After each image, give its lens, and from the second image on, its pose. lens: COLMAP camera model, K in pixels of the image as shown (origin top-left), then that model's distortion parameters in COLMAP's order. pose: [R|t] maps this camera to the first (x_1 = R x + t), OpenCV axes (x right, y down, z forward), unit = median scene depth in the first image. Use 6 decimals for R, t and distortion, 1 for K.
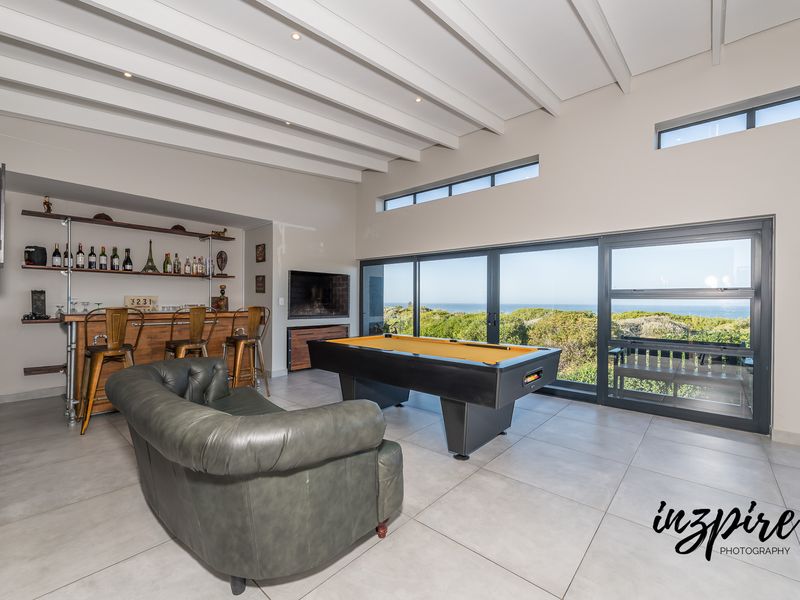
lens RADIAL K [[349.5, 0, 400.0], [0, 349.5, 300.0], [0, 0, 1]] dist [0.000395, -0.000102]
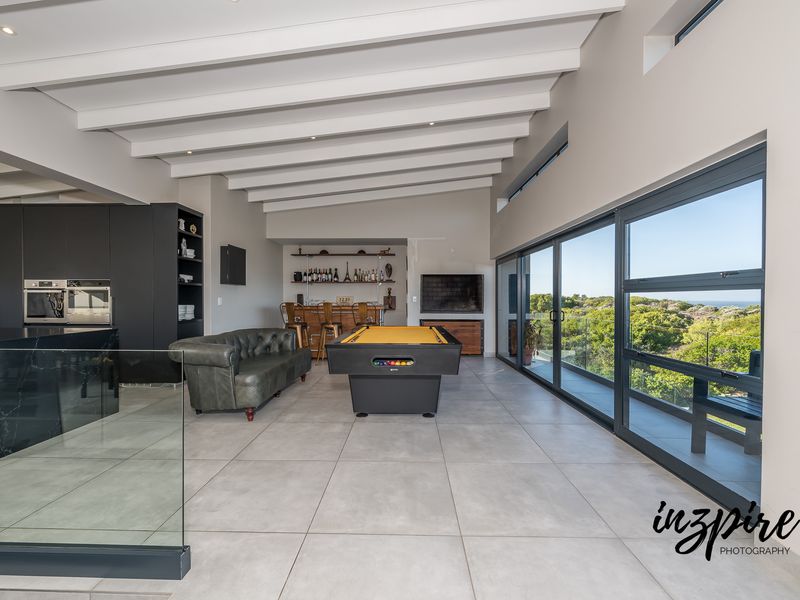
lens RADIAL K [[349.5, 0, 400.0], [0, 349.5, 300.0], [0, 0, 1]] dist [0.000395, -0.000102]
pose [[0.647175, -0.003996, -0.762331, 0.666617], [0.007393, 0.999972, 0.001035, 0.006425], [0.762306, -0.006306, 0.647186, 0.134416]]
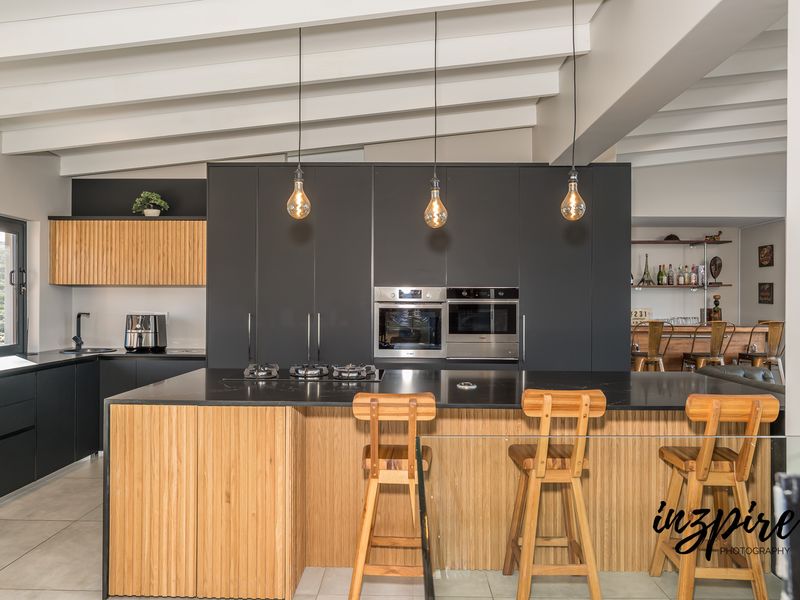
lens RADIAL K [[558.3, 0, 400.0], [0, 558.3, 300.0], [0, 0, 1]] dist [-0.001243, -0.001573]
pose [[0.648382, -0.009595, -0.761255, 0.049264], [0.004339, 0.999951, -0.008908, -0.024119], [0.761303, 0.002472, 0.648392, -0.578683]]
